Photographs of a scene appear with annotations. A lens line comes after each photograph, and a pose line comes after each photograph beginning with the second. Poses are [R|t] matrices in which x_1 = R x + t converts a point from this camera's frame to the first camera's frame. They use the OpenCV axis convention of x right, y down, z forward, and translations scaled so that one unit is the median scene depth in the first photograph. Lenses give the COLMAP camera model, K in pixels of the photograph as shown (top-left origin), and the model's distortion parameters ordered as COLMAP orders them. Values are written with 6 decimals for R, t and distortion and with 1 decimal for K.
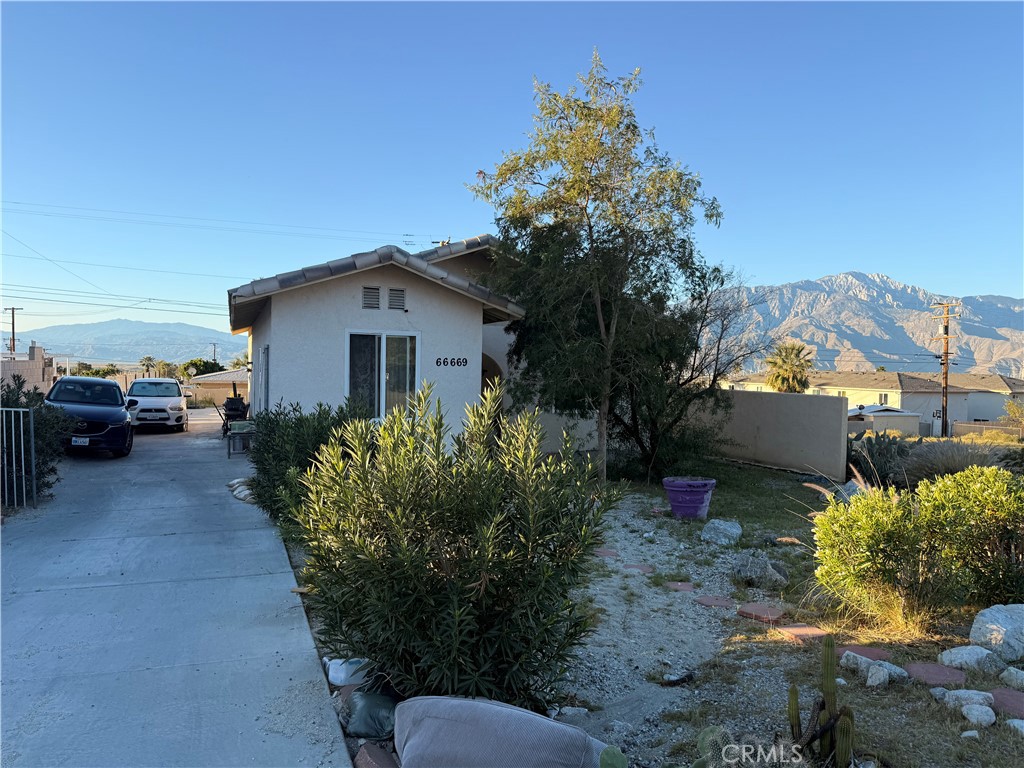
lens RADIAL K [[721.8, 0, 518.9], [0, 721.8, 383.1], [0, 0, 1]] dist [0.037128, -0.052848]
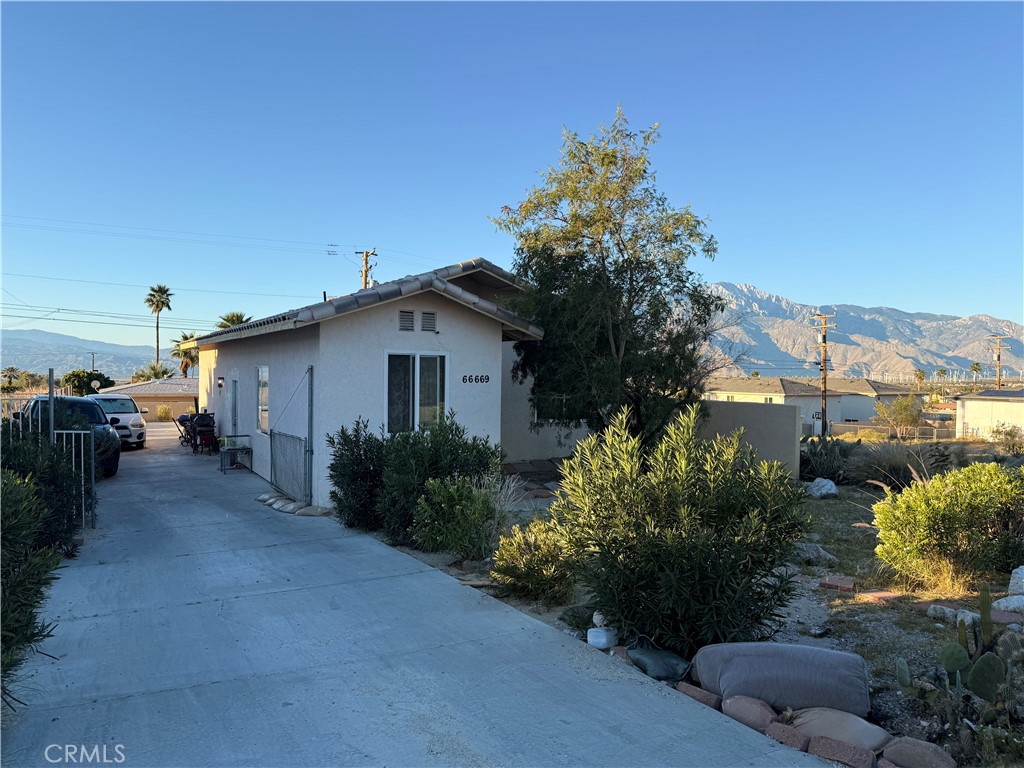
lens RADIAL K [[721.8, 0, 511.8], [0, 721.8, 380.6], [0, 0, 1]] dist [0.037128, -0.052848]
pose [[0.989206, -0.009889, 0.146195, -0.202529], [0.011716, 0.999864, -0.011648, -0.014003], [-0.146060, 0.013235, 0.989187, -0.084097]]
